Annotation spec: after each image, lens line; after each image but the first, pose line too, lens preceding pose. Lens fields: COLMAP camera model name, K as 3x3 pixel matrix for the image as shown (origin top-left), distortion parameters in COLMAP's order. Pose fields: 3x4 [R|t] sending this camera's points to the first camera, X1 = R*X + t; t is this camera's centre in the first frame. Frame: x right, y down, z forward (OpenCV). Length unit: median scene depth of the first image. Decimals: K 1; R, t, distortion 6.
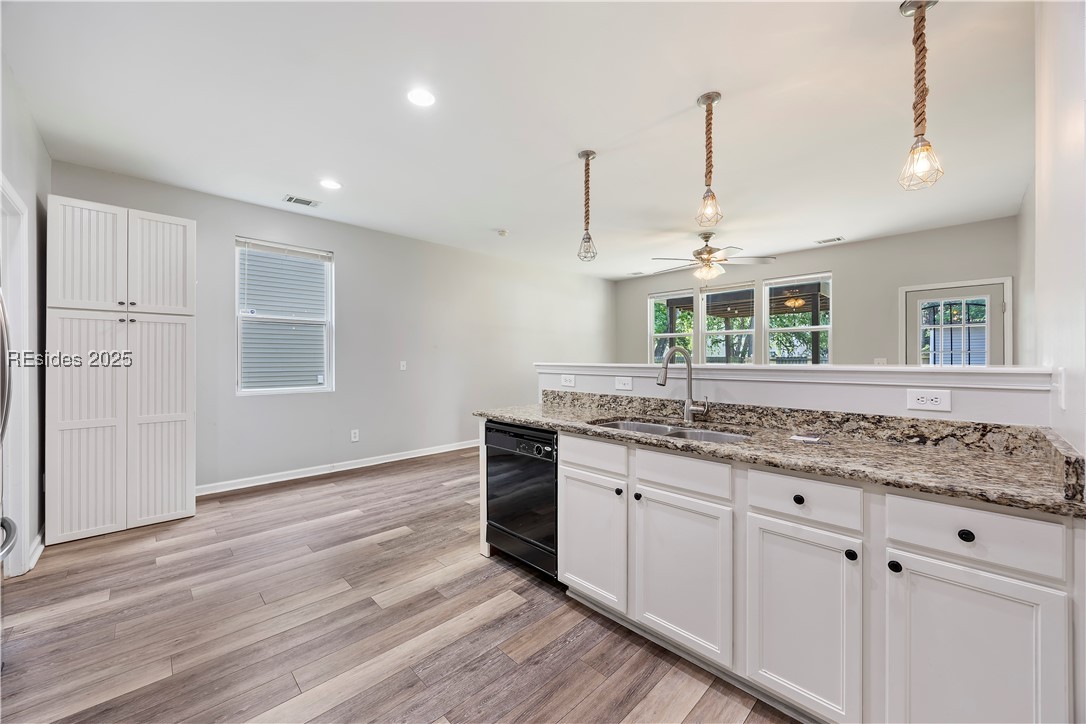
lens RADIAL K [[416.7, 0, 548.3], [0, 416.7, 362.4], [0, 0, 1]] dist [-0.008327, 0.000112]
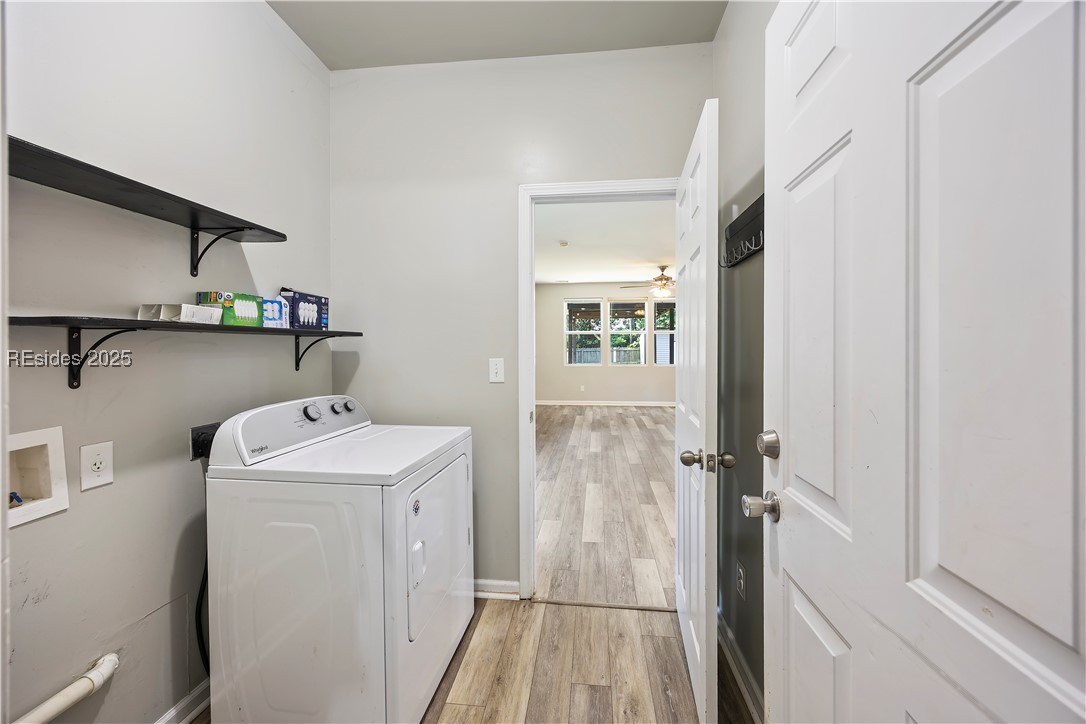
lens RADIAL K [[416.7, 0, 551.2], [0, 416.7, 361.2], [0, 0, 1]] dist [-0.008327, 0.000112]
pose [[0.779699, -0.014087, 0.625996, -1.886048], [0.007325, 0.999884, 0.013378, -0.000938], [-0.626112, -0.005845, 0.779711, 0.251631]]
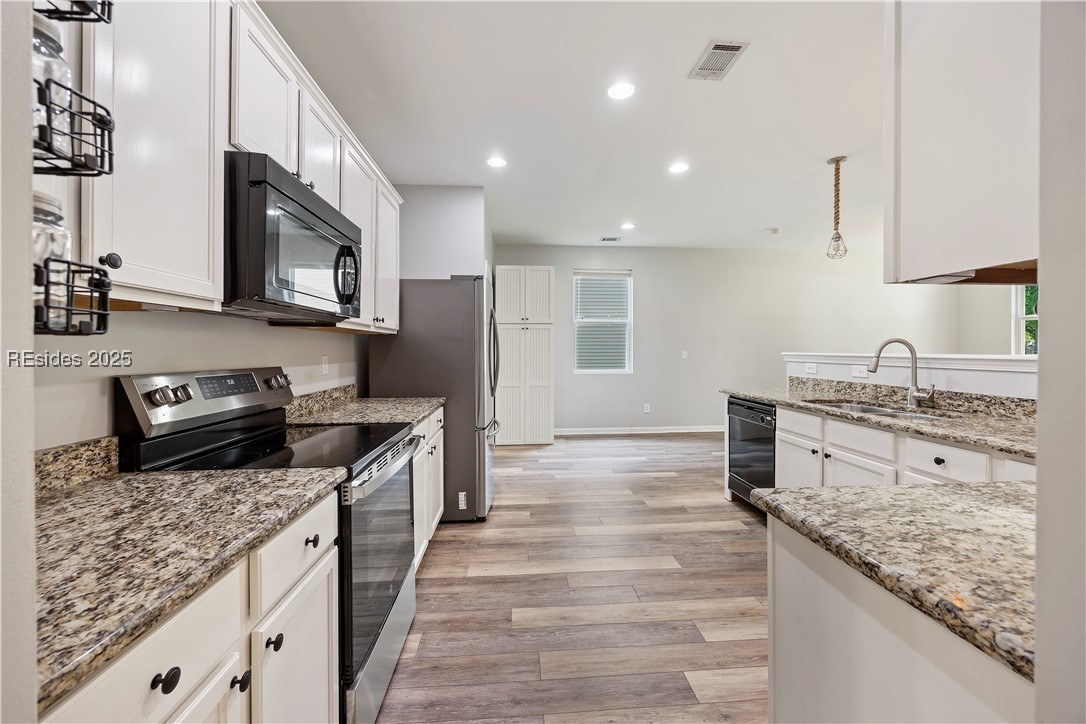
lens RADIAL K [[416.7, 0, 544.7], [0, 416.7, 355.1], [0, 0, 1]] dist [-0.008327, 0.000112]
pose [[0.758733, 0.005232, -0.651380, 0.294494], [-0.001209, 0.999977, 0.006624, 0.001356], [0.651400, -0.004239, 0.758723, -0.416042]]
